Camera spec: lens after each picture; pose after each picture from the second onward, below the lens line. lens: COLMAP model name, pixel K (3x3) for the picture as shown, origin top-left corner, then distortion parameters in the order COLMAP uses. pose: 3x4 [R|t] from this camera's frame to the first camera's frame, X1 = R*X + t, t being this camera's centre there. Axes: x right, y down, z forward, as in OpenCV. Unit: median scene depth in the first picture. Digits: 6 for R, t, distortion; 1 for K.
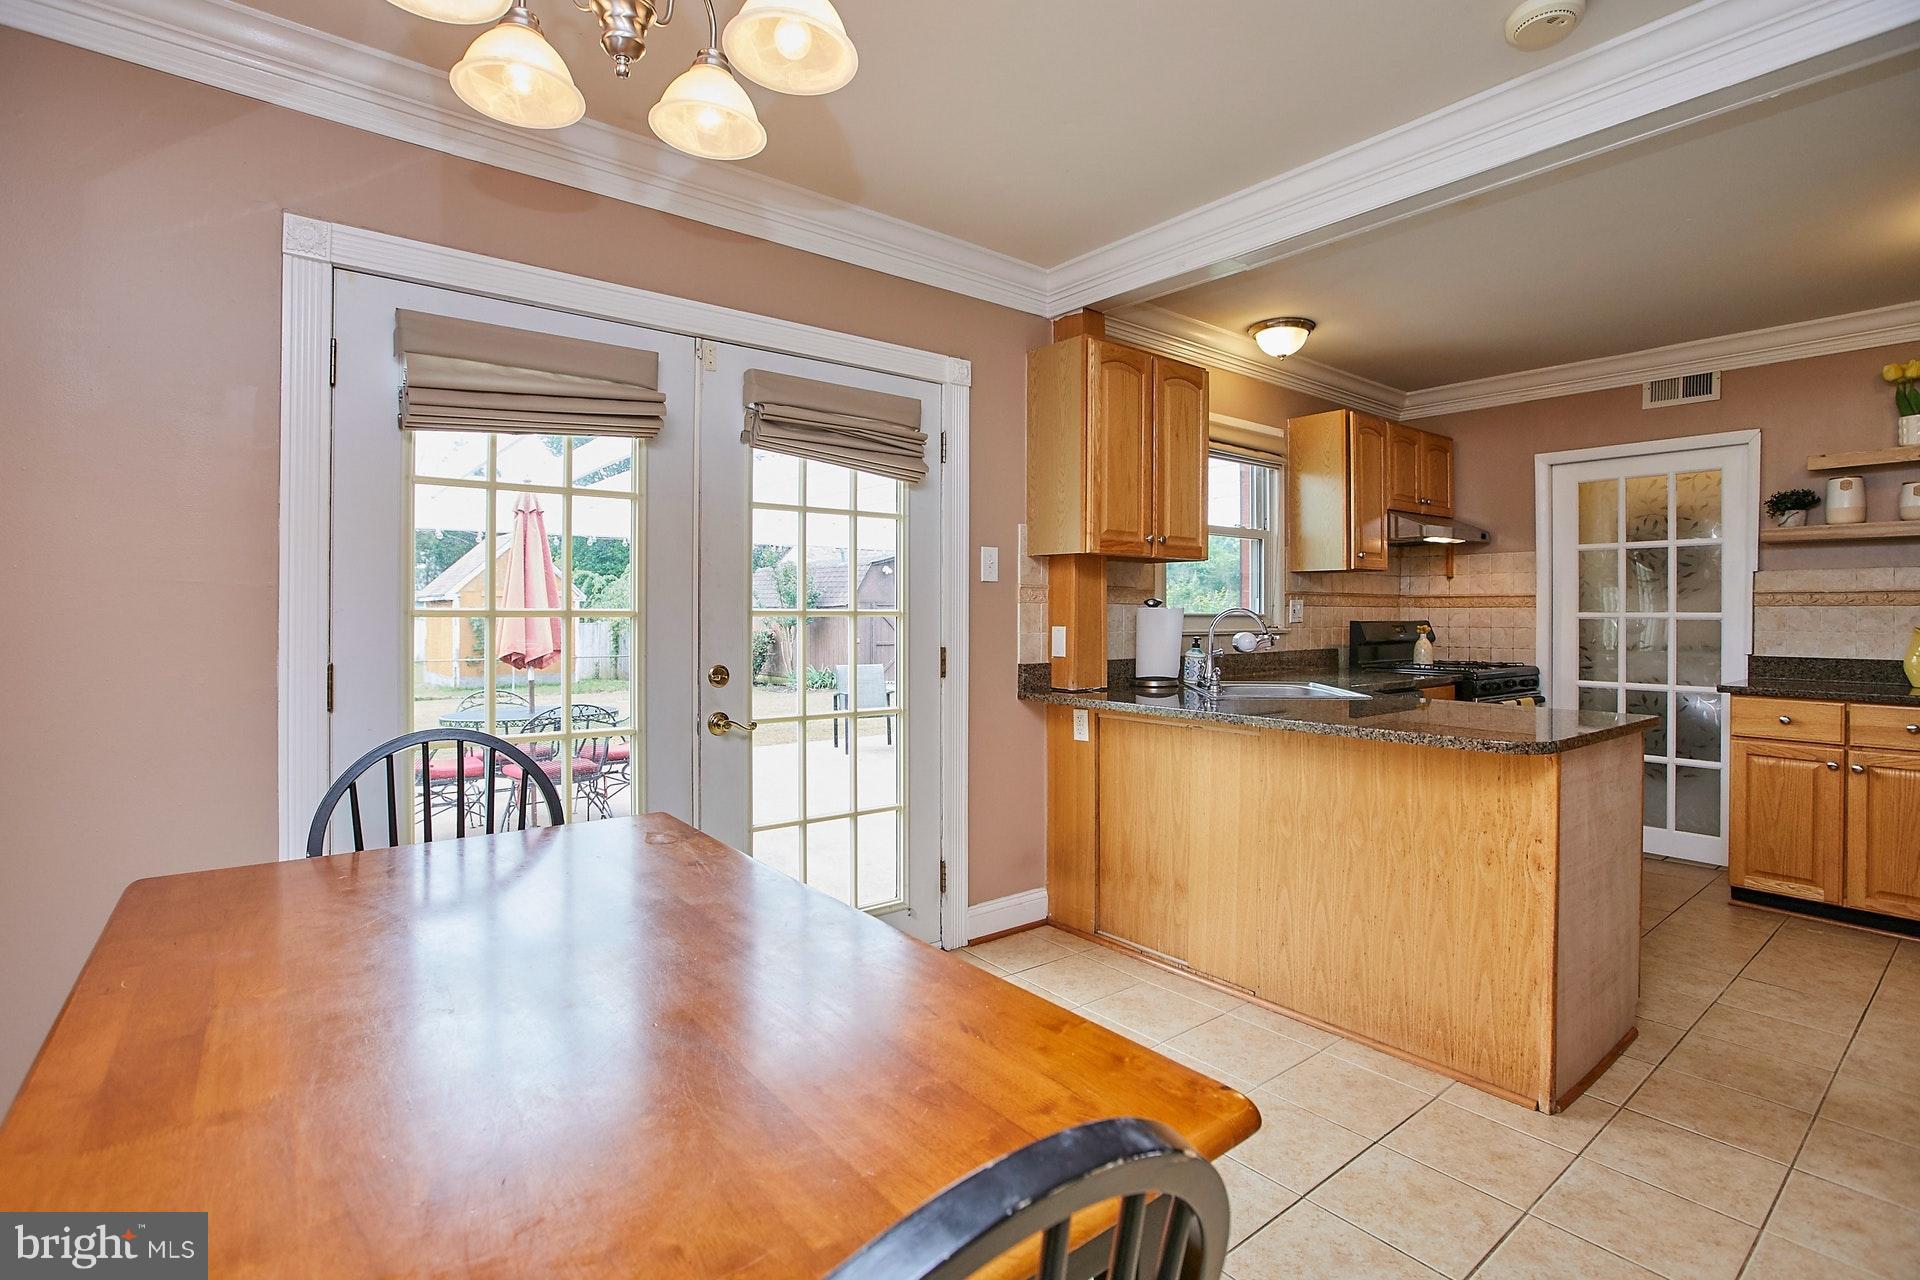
lens RADIAL K [[903.6, 0, 963.1], [0, 903.6, 609.7], [0, 0, 1]] dist [-0.048130, 0.016040]
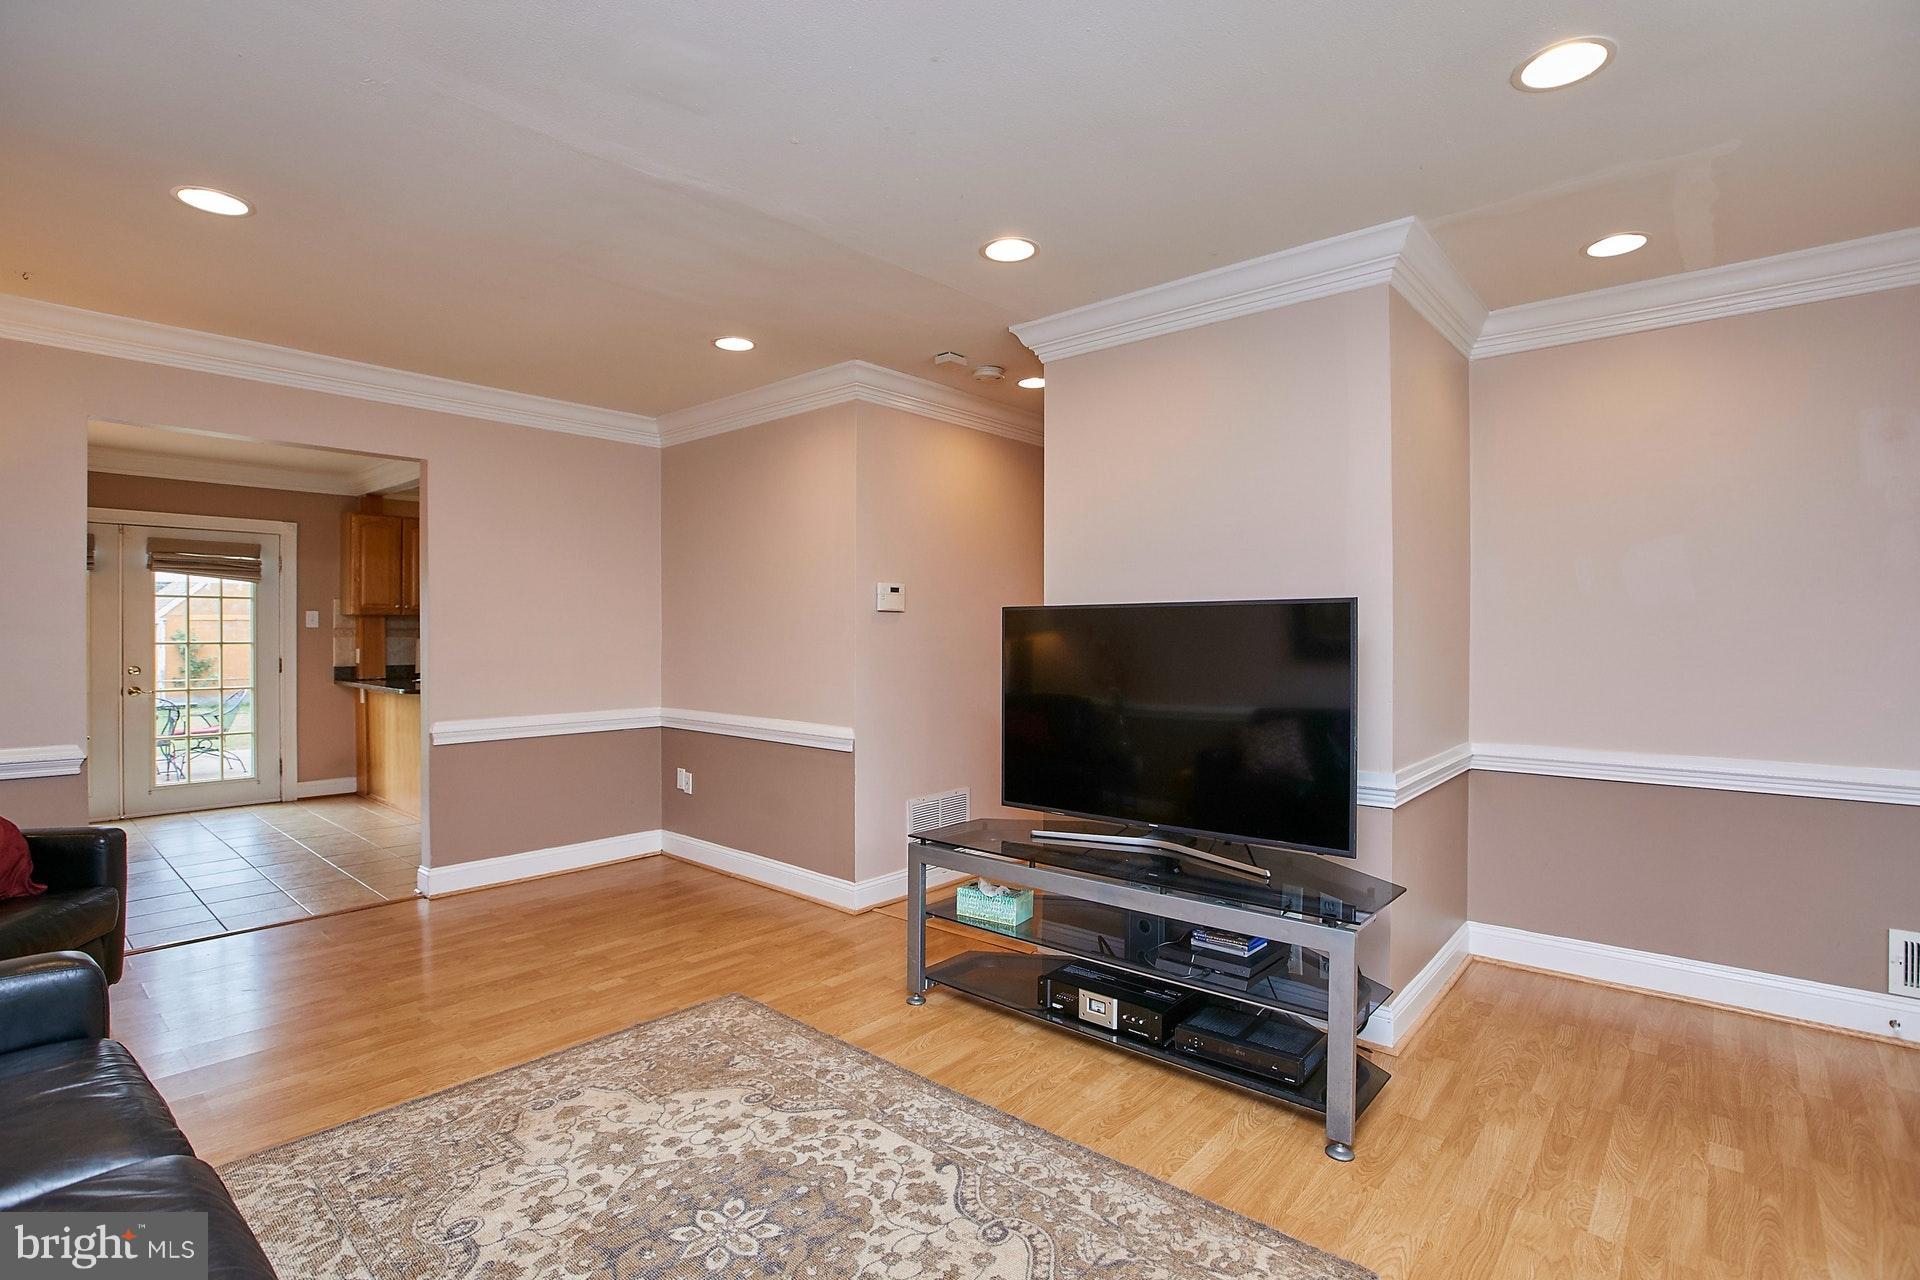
lens RADIAL K [[903.6, 0, 958.3], [0, 903.6, 638.5], [0, 0, 1]] dist [-0.048130, 0.016040]
pose [[0.982767, -0.002203, 0.184834, 1.147782], [0.000001, 0.999929, 0.011912, -0.030414], [-0.184847, -0.011707, 0.982698, -1.321133]]
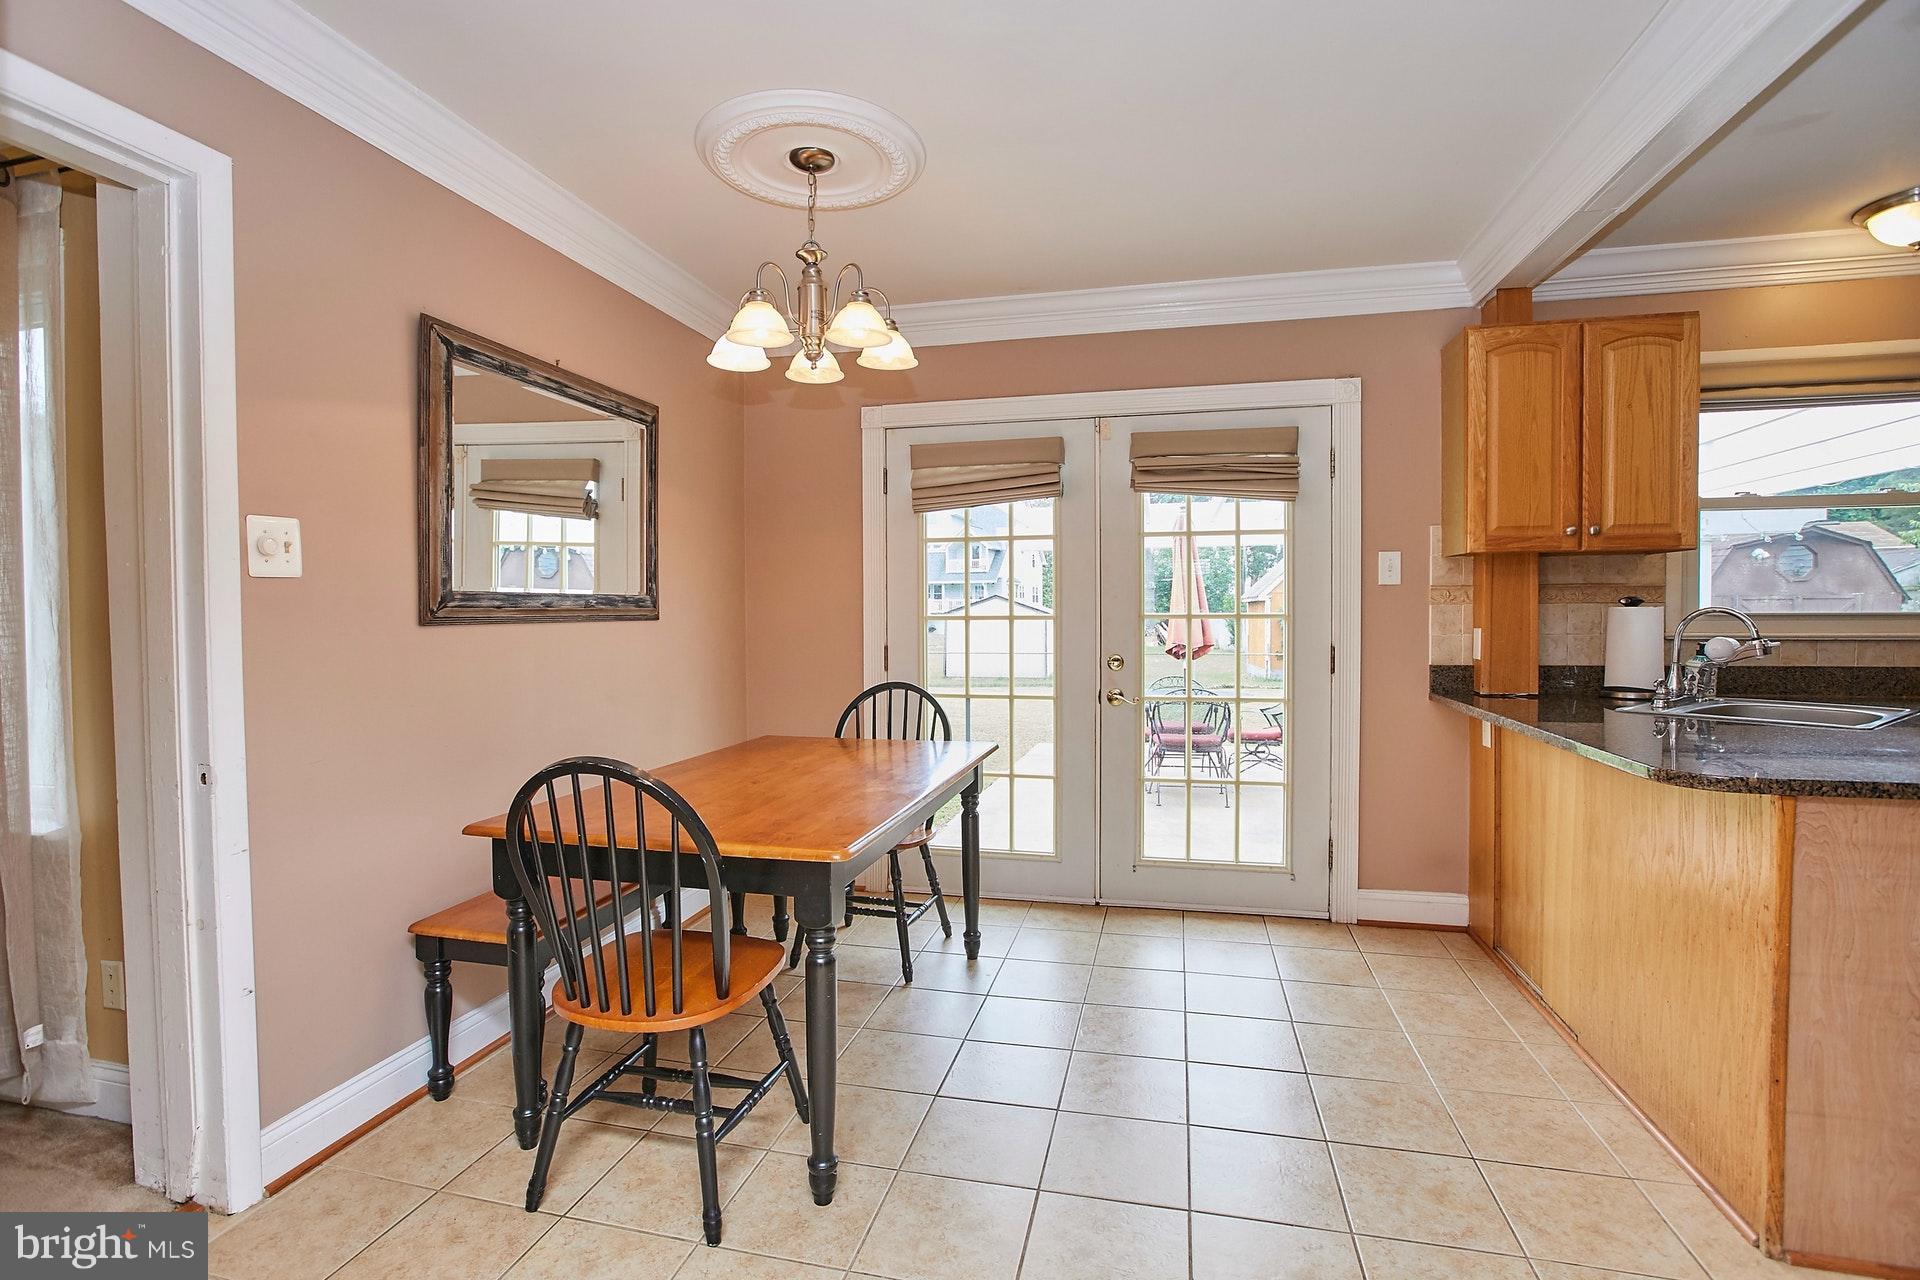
lens RADIAL K [[903.6, 0, 953.6], [0, 903.6, 634.9], [0, 0, 1]] dist [-0.048130, 0.016040]
pose [[0.605045, 0.012929, -0.796087, 0.556956], [0.011830, 0.999612, 0.025226, -0.005117], [0.796104, -0.024681, 0.604657, -0.021509]]
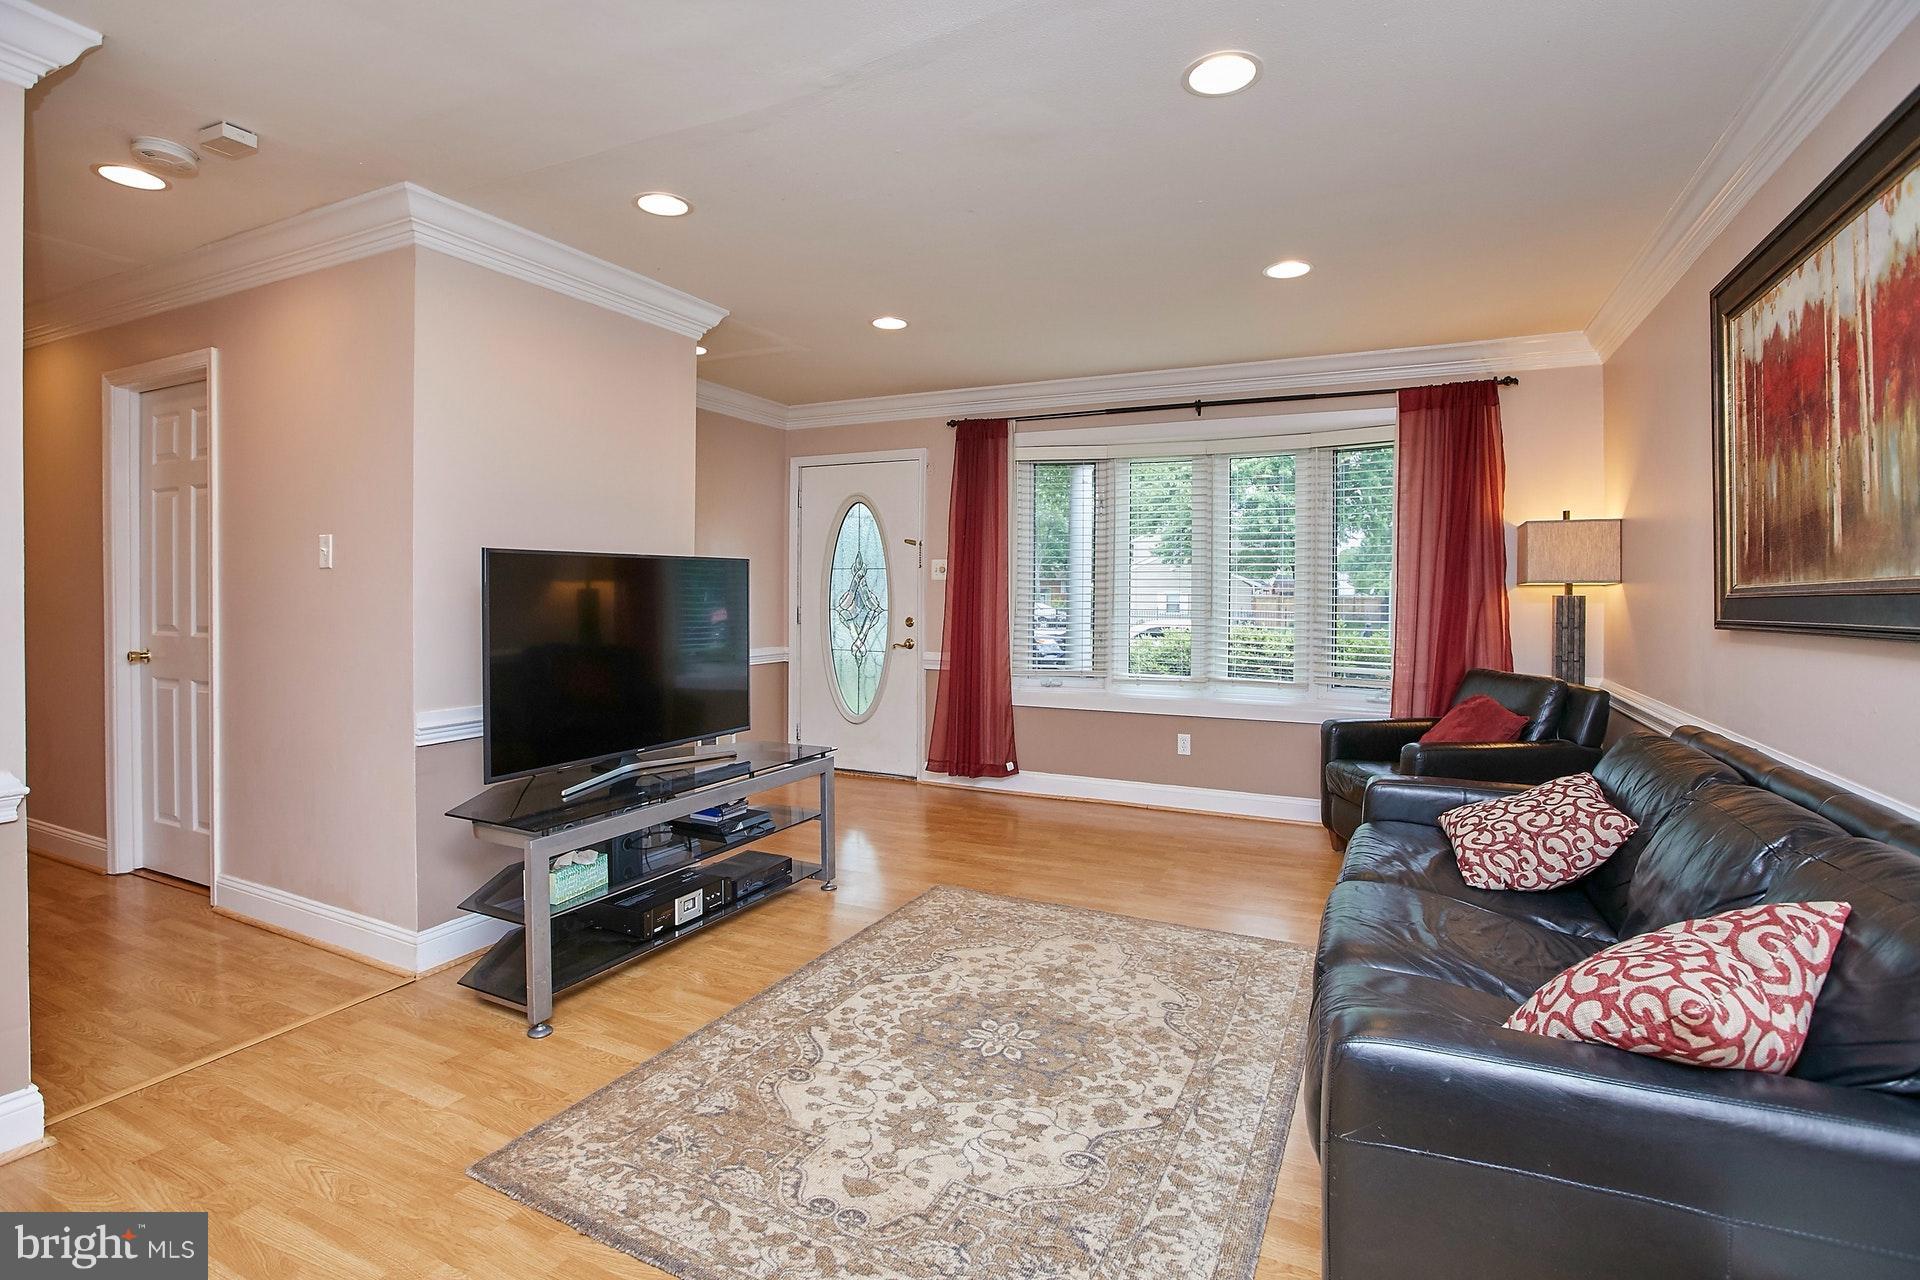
lens RADIAL K [[903.6, 0, 955.2], [0, 903.6, 600.8], [0, 0, 1]] dist [-0.048130, 0.016040]
pose [[-0.423186, -0.016945, 0.905885, 0.404013], [-0.011188, 0.999847, 0.013476, -0.020202], [-0.905974, -0.004432, -0.423310, -0.328476]]
